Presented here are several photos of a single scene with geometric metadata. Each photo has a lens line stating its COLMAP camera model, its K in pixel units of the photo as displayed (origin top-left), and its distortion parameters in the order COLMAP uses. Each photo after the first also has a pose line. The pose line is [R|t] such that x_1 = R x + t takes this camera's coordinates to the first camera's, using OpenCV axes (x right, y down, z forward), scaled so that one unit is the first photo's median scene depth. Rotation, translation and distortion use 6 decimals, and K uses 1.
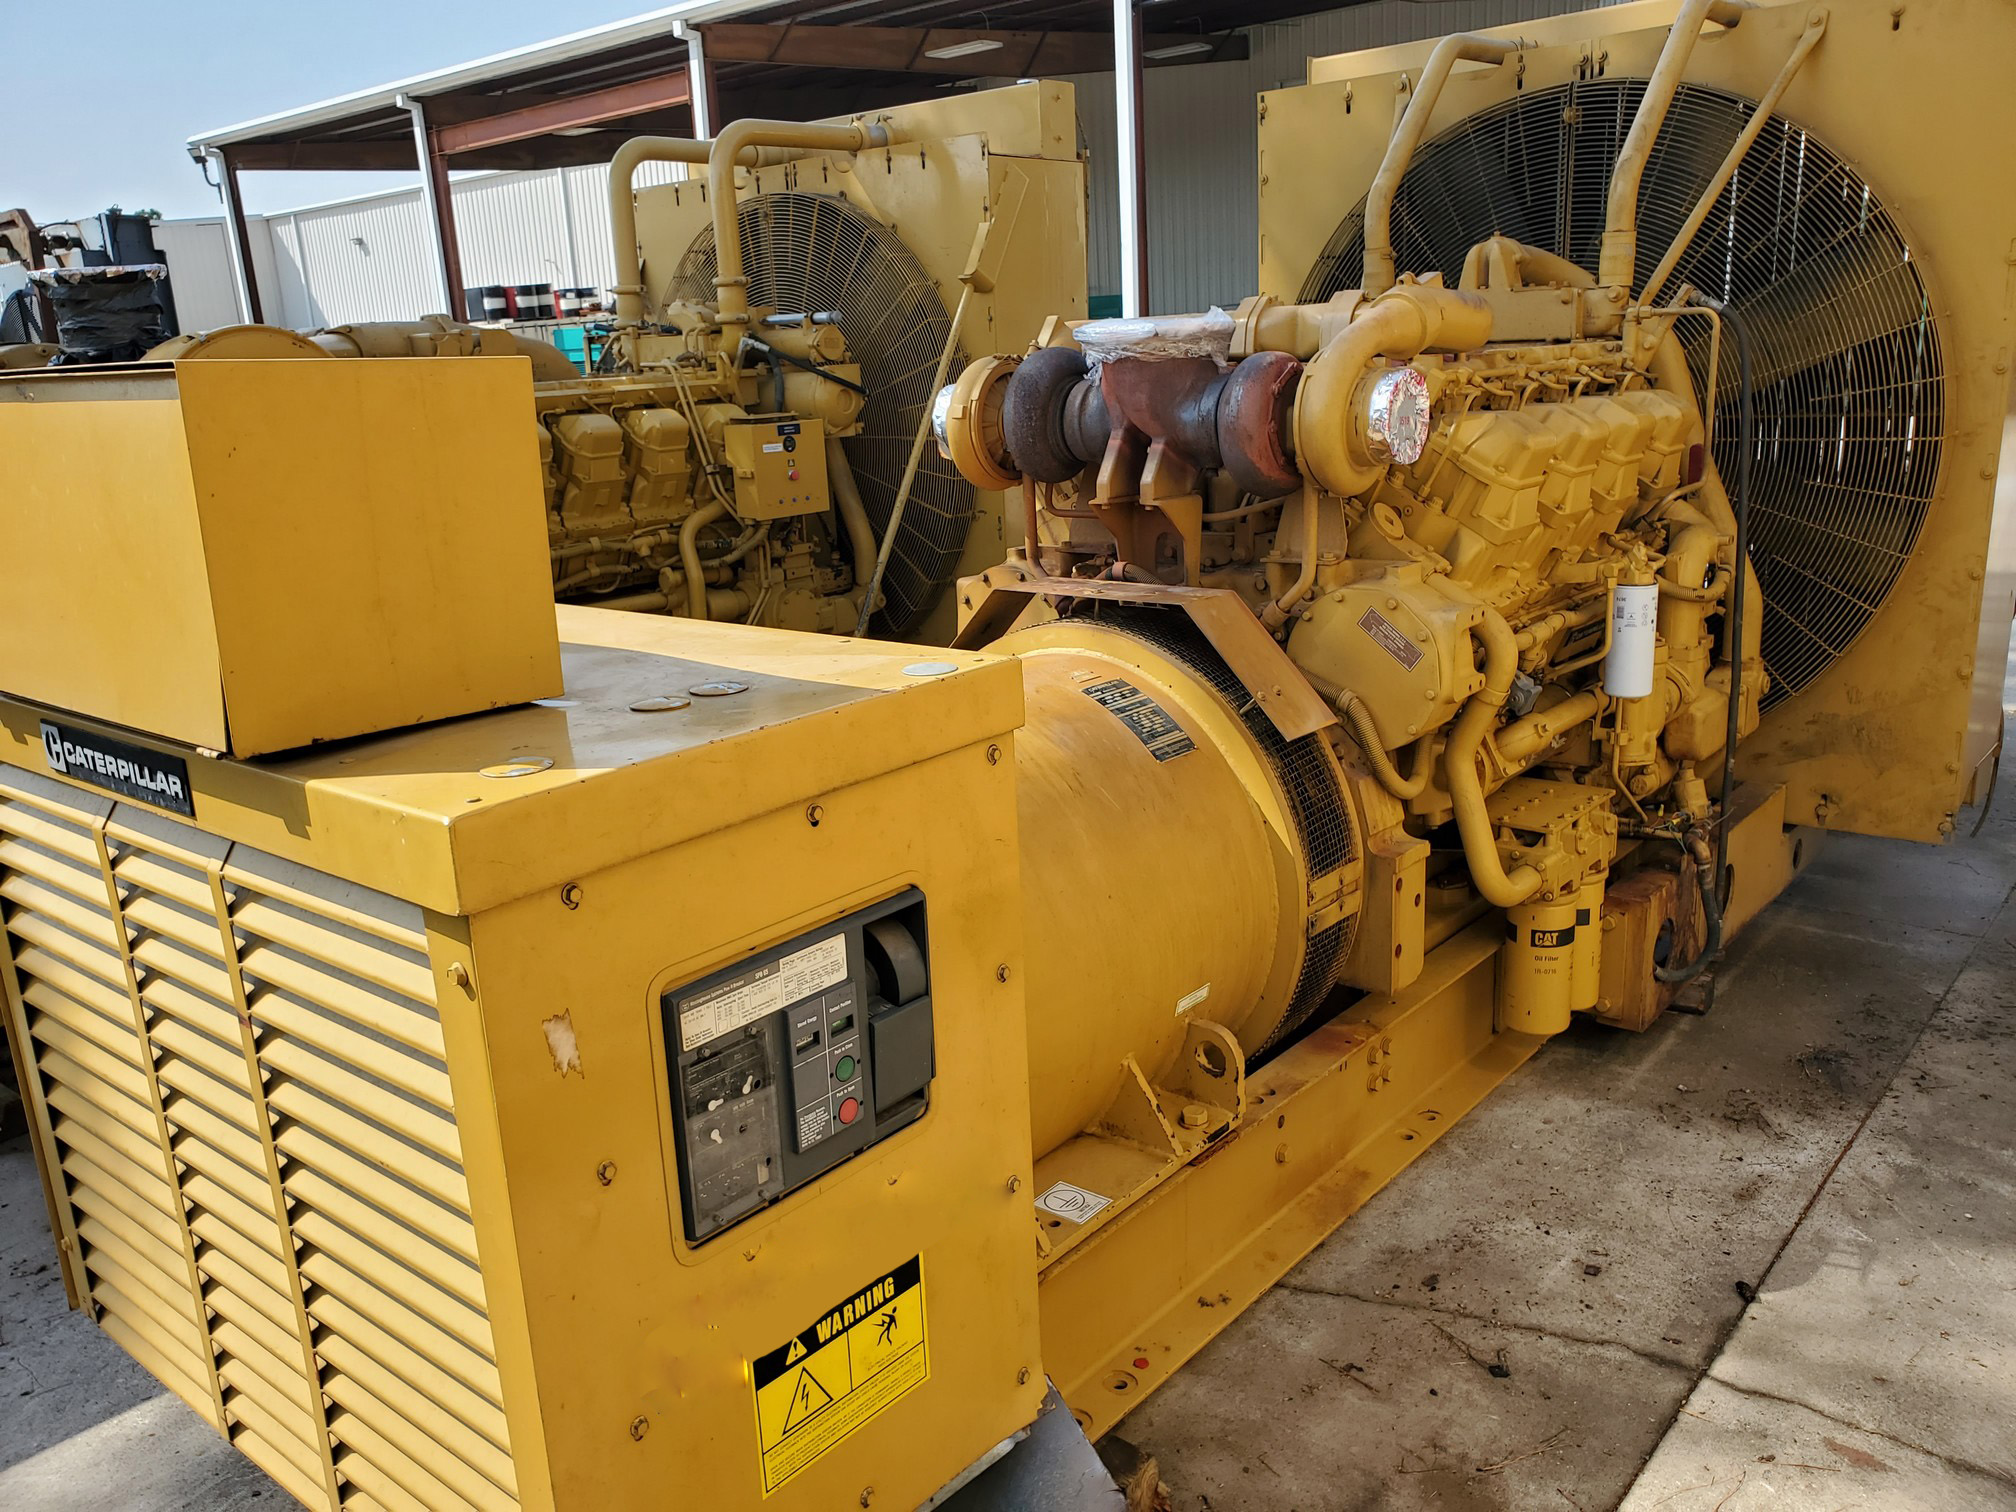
lens RADIAL K [[1568.0, 0, 1021.5], [0, 1568.0, 764.7], [0, 0, 1]] dist [-0.015254, 0.015981]
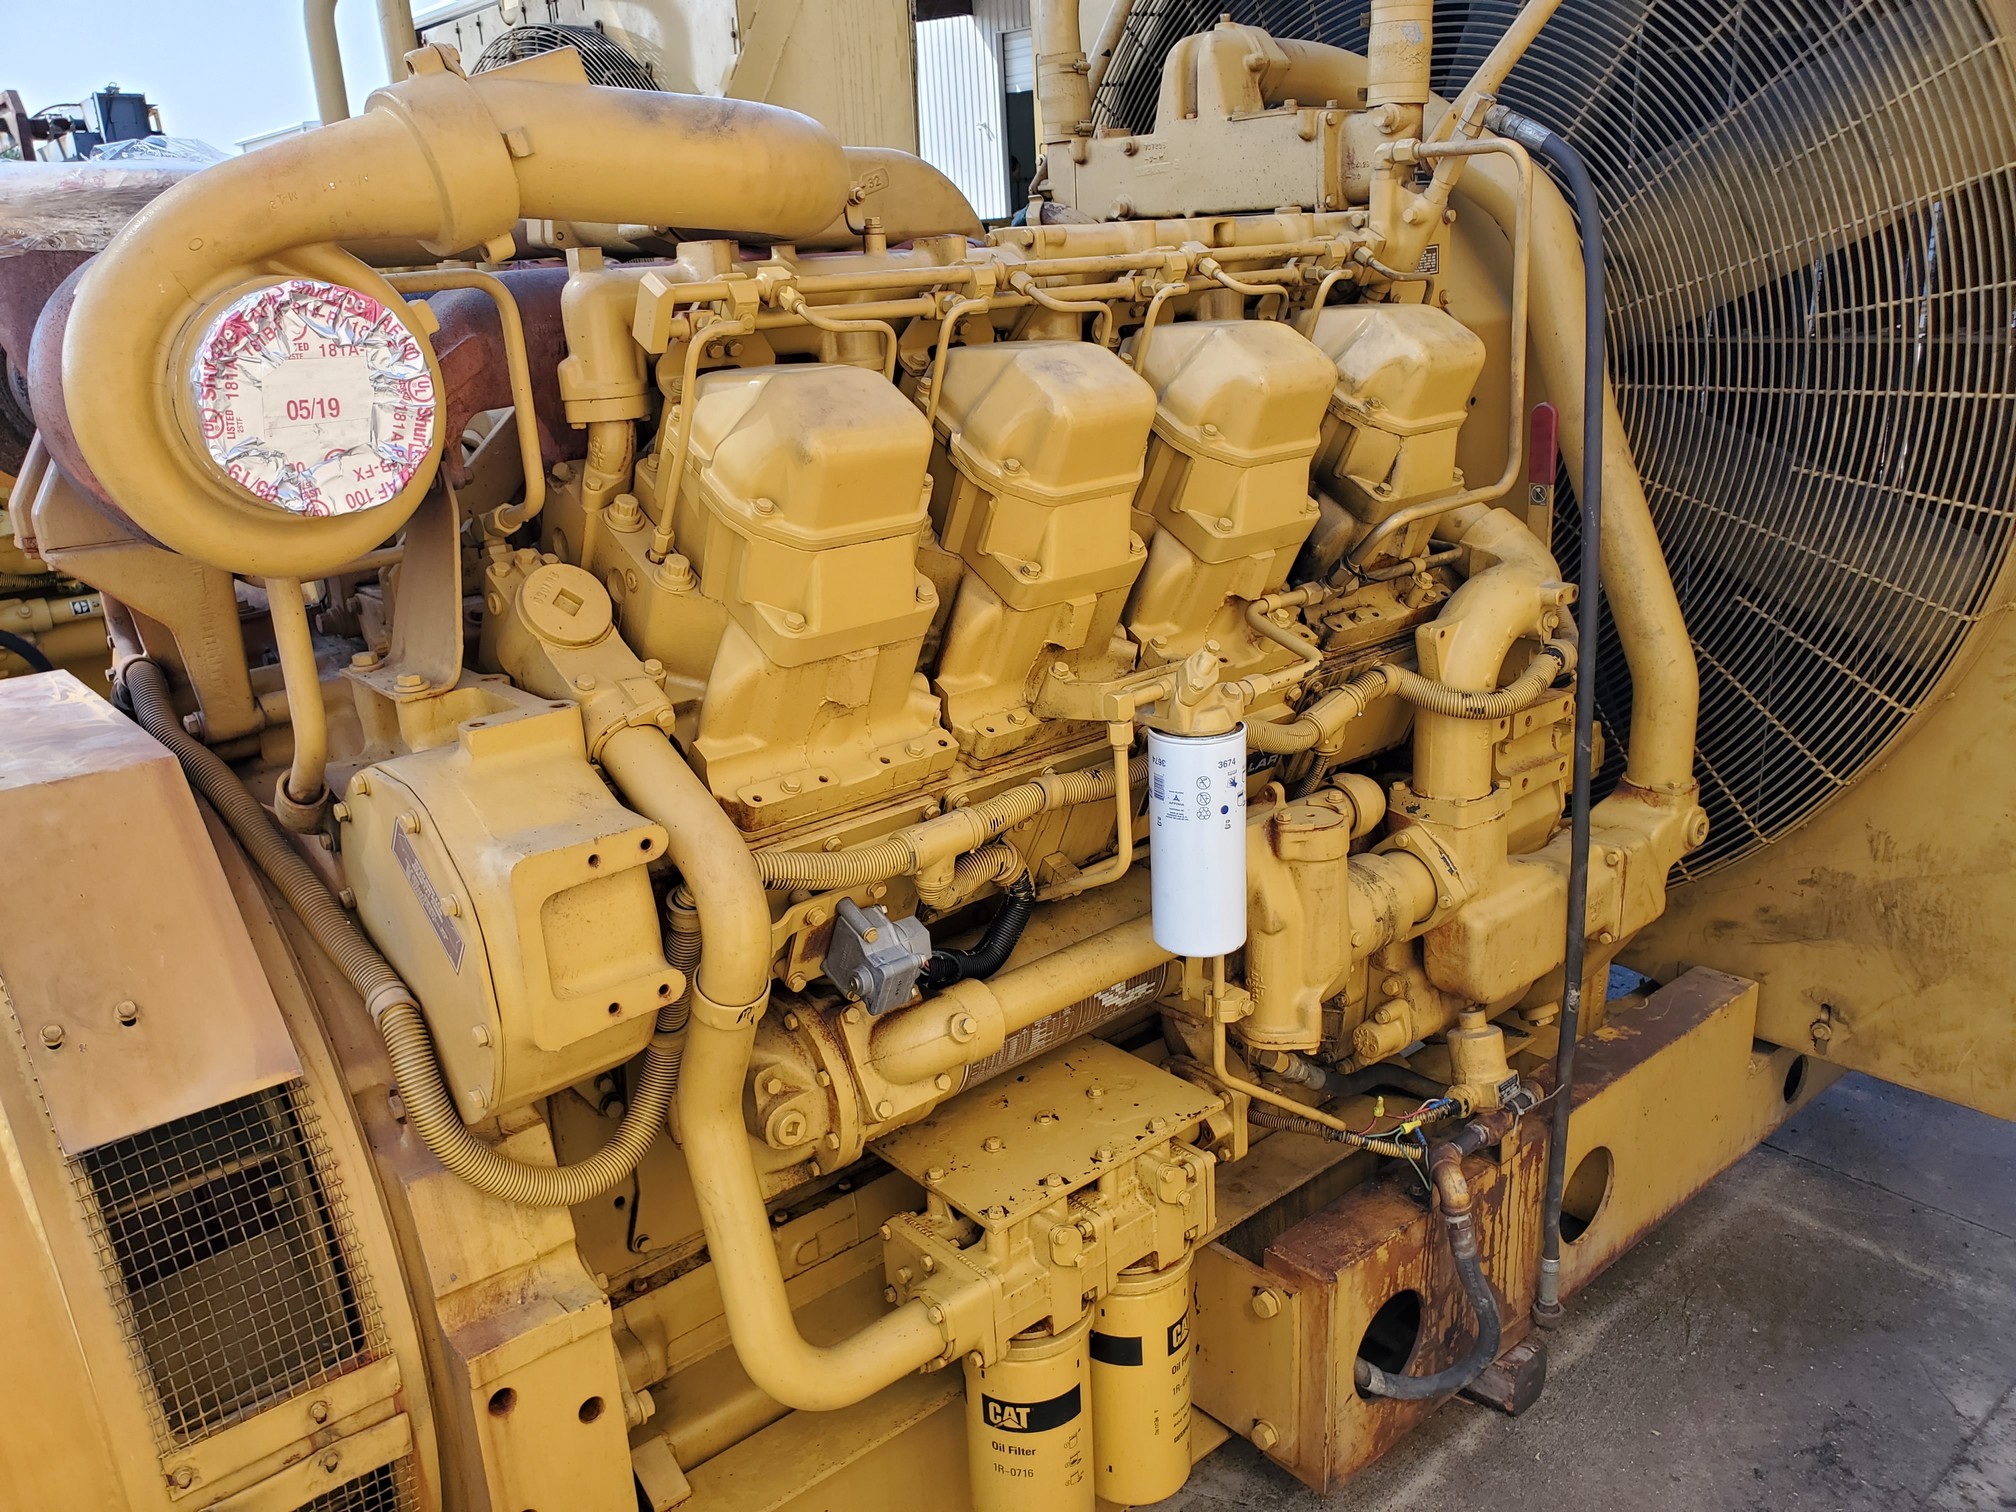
lens RADIAL K [[1568.0, 0, 997.4], [0, 1568.0, 749.7], [0, 0, 1]] dist [-0.015254, 0.015981]
pose [[0.984760, 0.045551, -0.167847, 0.332836], [-0.035202, 0.997321, 0.064126, -0.110964], [0.170318, -0.057240, 0.983725, 0.420479]]
